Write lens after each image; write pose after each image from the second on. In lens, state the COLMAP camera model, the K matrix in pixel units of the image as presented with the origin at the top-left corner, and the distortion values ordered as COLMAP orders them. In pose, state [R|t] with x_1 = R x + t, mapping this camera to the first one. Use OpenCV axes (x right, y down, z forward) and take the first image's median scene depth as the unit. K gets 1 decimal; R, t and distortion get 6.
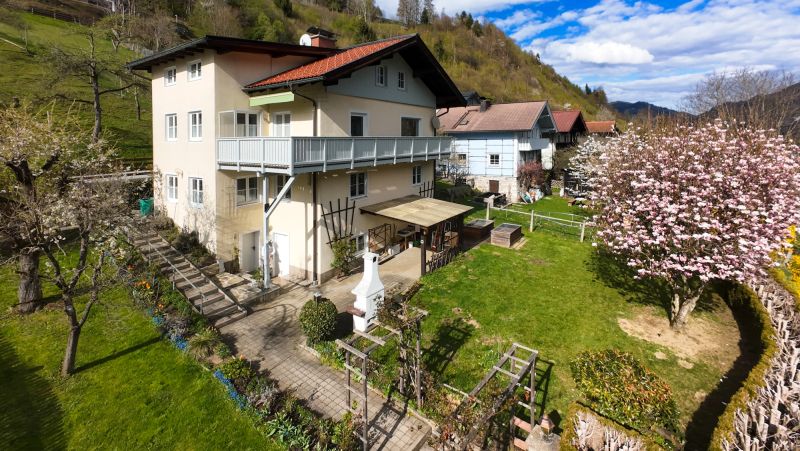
lens RADIAL K [[354.0, 0, 401.0], [0, 354.0, 172.0], [0, 0, 1]] dist [0.000306, 0.000483]
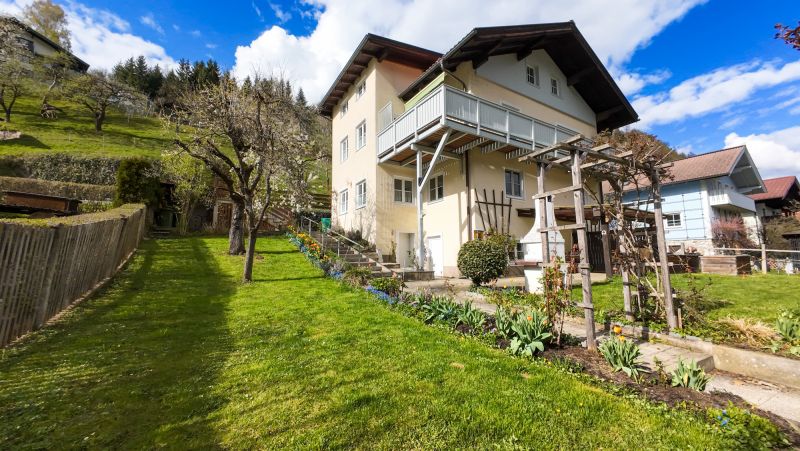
lens RADIAL K [[306.9, 0, 398.8], [0, 306.9, 241.9], [0, 0, 1]] dist [0.000854, -0.000228]
pose [[0.907046, -0.066893, -0.415684, -0.083970], [0.002208, 0.988040, -0.154179, 0.369364], [0.421026, 0.138930, 0.896346, 0.217164]]
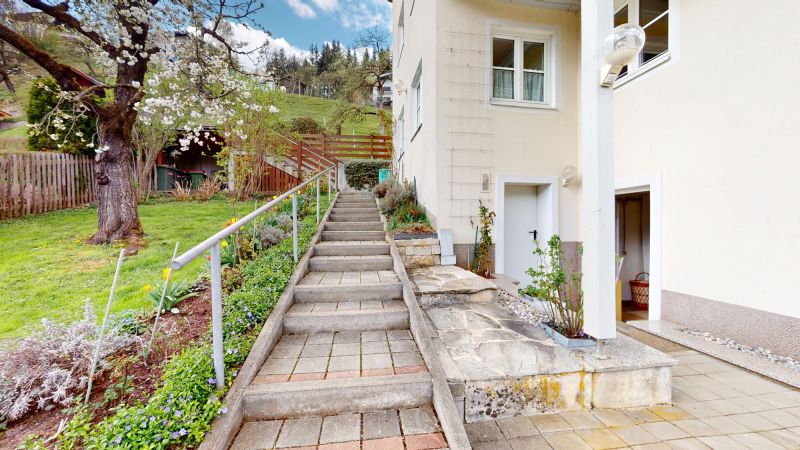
lens RADIAL K [[304.3, 0, 386.4], [0, 304.3, 226.4], [0, 0, 1]] dist [0.001122, 0.000077]
pose [[0.683460, -0.018529, -0.729753, -0.317880], [-0.040454, 0.997180, -0.063207, 0.269941], [0.728866, 0.072721, 0.680783, 0.741132]]
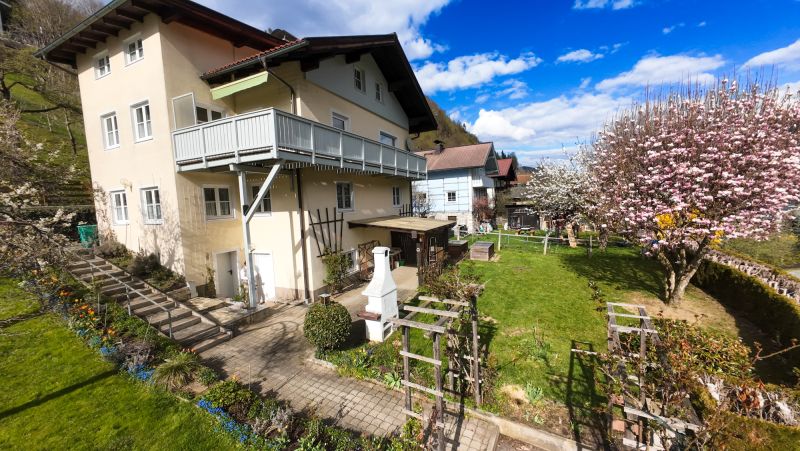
lens RADIAL K [[306.9, 0, 398.8], [0, 306.9, 241.9], [0, 0, 1]] dist [0.000854, -0.000228]
pose [[0.987457, -0.073386, 0.139797, -0.121350], [0.068400, 0.996850, 0.040151, 0.159148], [-0.142303, -0.030085, 0.989366, 0.217386]]
